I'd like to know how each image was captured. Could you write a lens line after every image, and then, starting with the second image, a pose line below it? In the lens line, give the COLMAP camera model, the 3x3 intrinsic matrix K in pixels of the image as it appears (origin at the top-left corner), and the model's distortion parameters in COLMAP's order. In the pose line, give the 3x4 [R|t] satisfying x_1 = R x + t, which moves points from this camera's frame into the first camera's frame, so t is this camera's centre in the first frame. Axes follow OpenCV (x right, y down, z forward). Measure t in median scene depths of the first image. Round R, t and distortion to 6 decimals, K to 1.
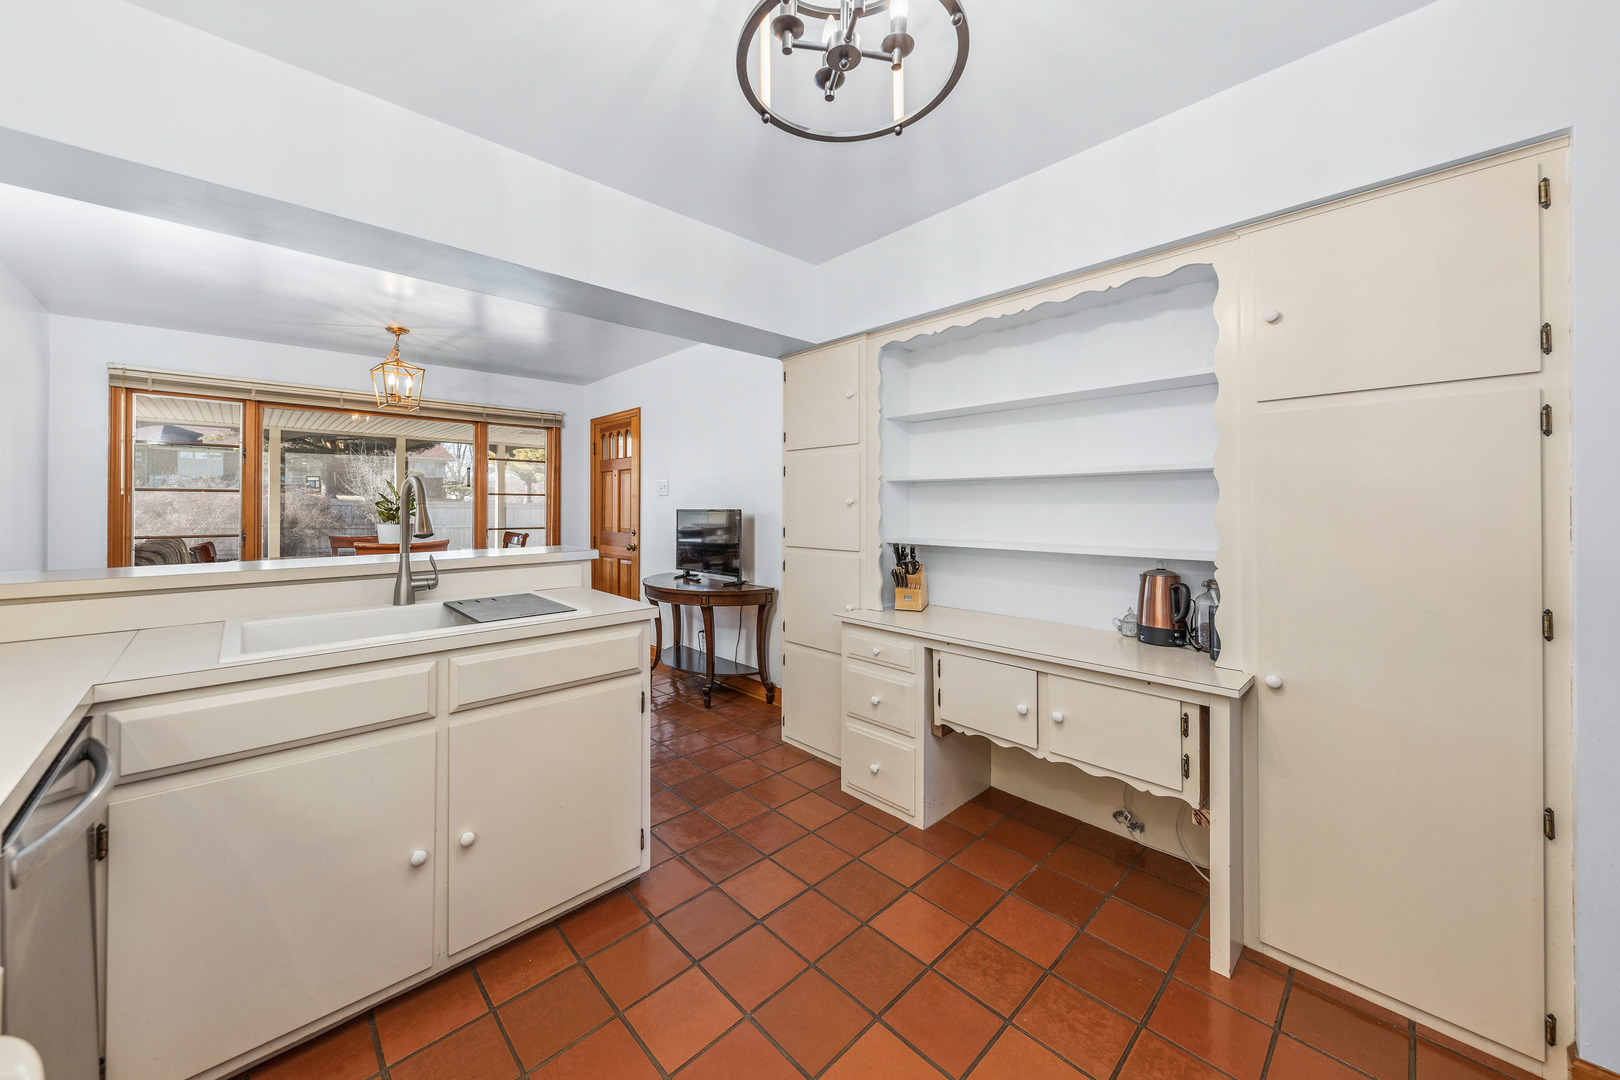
lens RADIAL K [[571.2, 0, 808.2], [0, 571.2, 496.1], [0, 0, 1]] dist [0.001100, 0.000015]
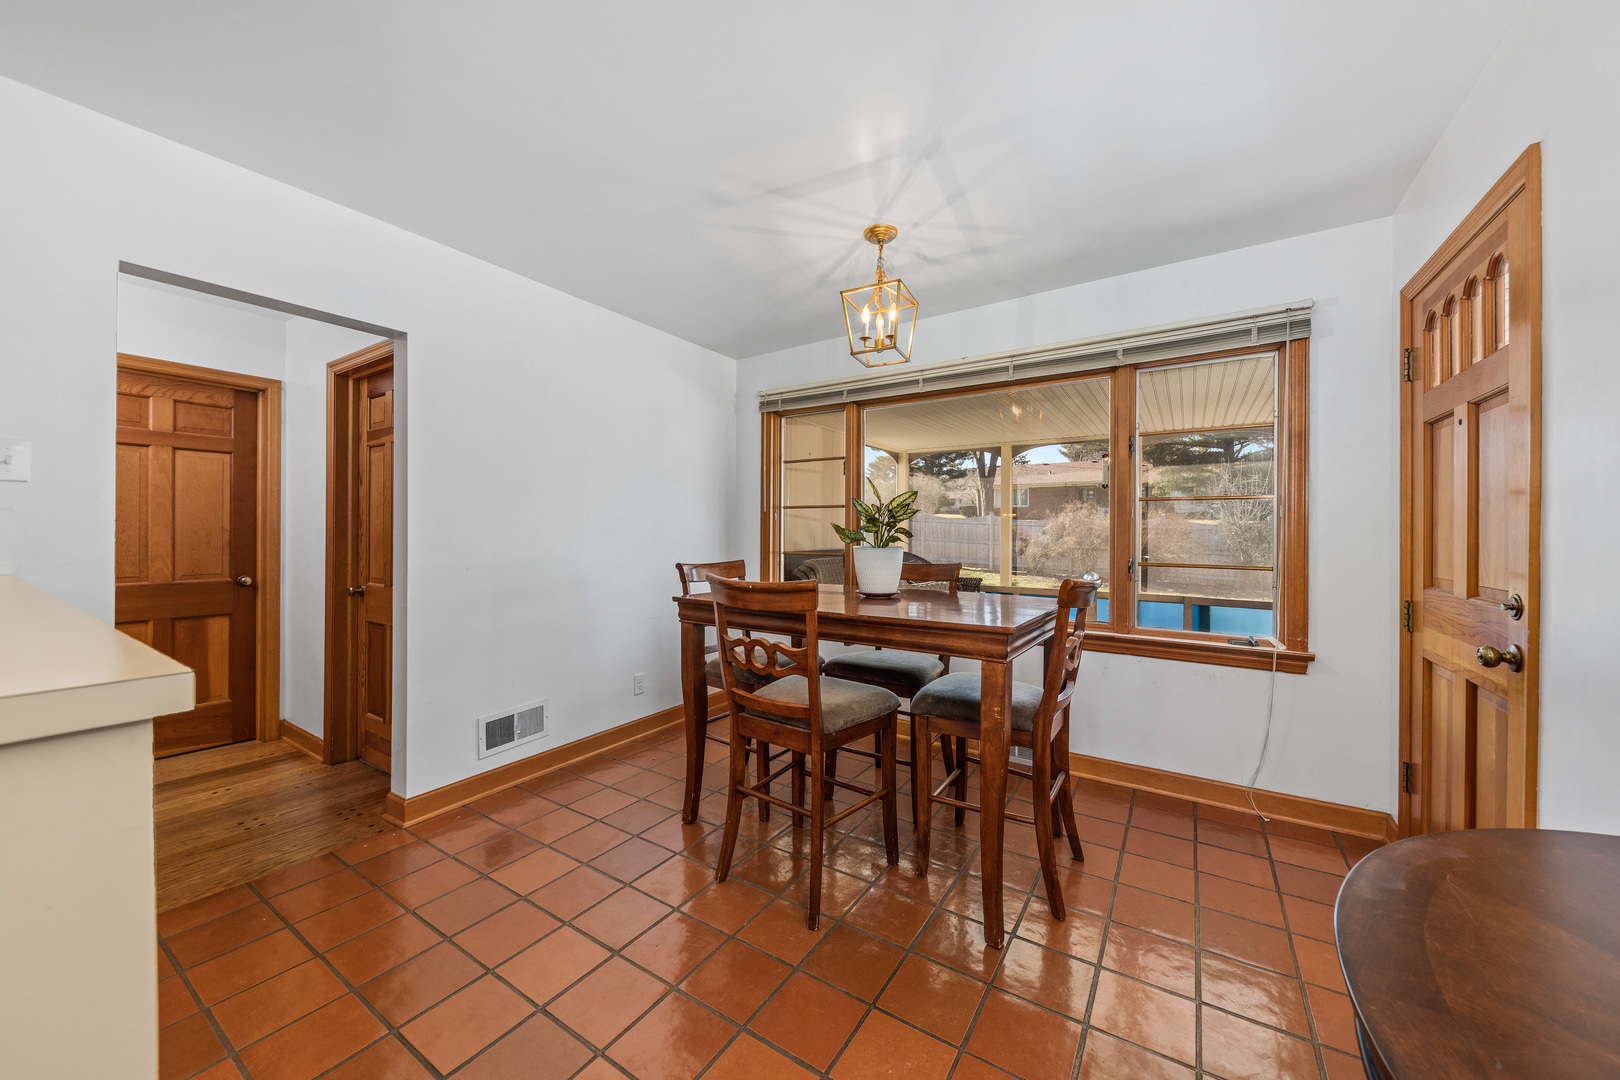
lens RADIAL K [[577.9, 0, 788.7], [0, 577.9, 528.4], [0, 0, 1]] dist [0.009443, 0.000029]
pose [[0.212295, -0.001088, -0.977205, -0.121726], [0.014845, 0.999888, 0.002112, 0.024009], [0.977093, -0.014955, 0.212288, 0.728578]]
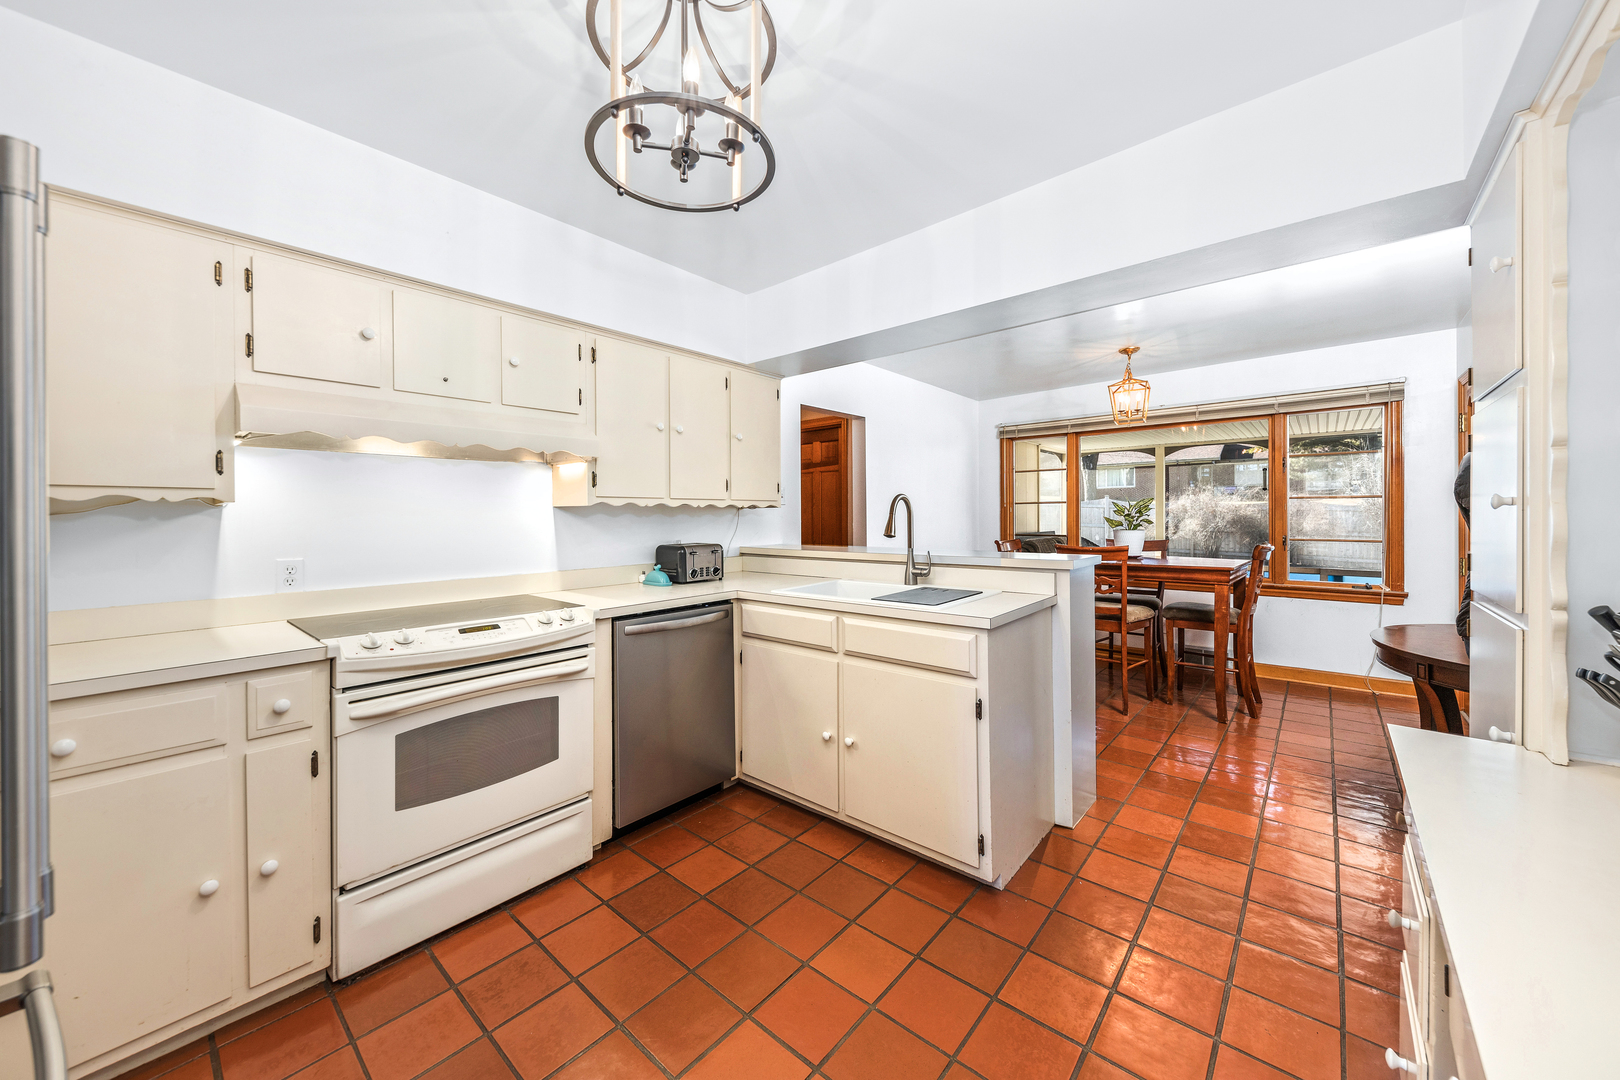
lens RADIAL K [[590.0, 0, 805.2], [0, 590.0, 516.7], [0, 0, 1]] dist [0.000851, -0.000035]
pose [[0.090136, 0.000514, -0.995929, 0.318693], [0.025418, 0.999673, 0.002816, 0.004746], [0.995605, -0.025568, 0.090094, 0.270447]]
